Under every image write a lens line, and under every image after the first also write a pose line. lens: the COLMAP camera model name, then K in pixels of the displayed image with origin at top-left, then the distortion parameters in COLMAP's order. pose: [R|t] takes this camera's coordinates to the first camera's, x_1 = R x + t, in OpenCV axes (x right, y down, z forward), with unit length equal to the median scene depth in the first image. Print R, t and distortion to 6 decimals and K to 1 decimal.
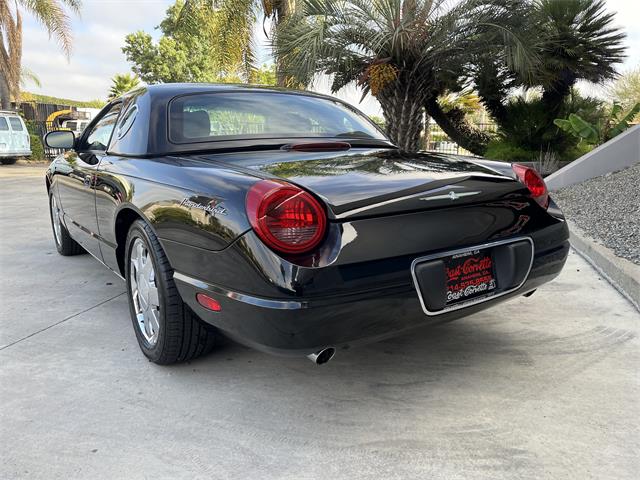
lens RADIAL K [[484.7, 0, 320.0], [0, 484.7, 240.0], [0, 0, 1]] dist [0.094849, -0.131220]
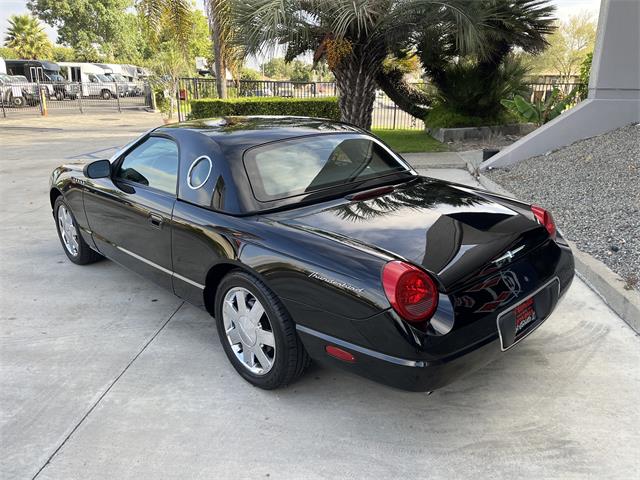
lens RADIAL K [[484.7, 0, 320.0], [0, 484.7, 240.0], [0, 0, 1]] dist [0.094849, -0.131220]
pose [[0.988067, -0.049921, 0.145712, -0.076025], [0.033950, 0.993340, 0.110109, -0.052690], [-0.150238, -0.103848, 0.983181, -0.038260]]
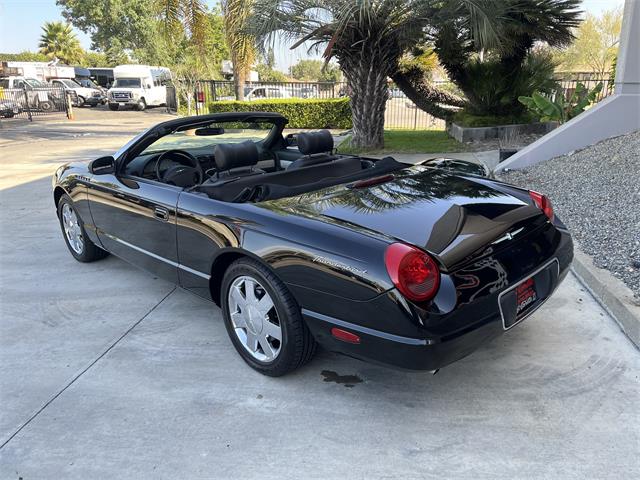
lens RADIAL K [[487.7, 0, 320.5], [0, 487.7, 229.9], [0, 0, 1]] dist [0.098529, -0.140280]
pose [[0.994862, -0.045275, 0.090552, -0.029631], [0.037588, 0.995683, 0.084869, -0.055531], [-0.094004, -0.081030, 0.992269, 0.000064]]
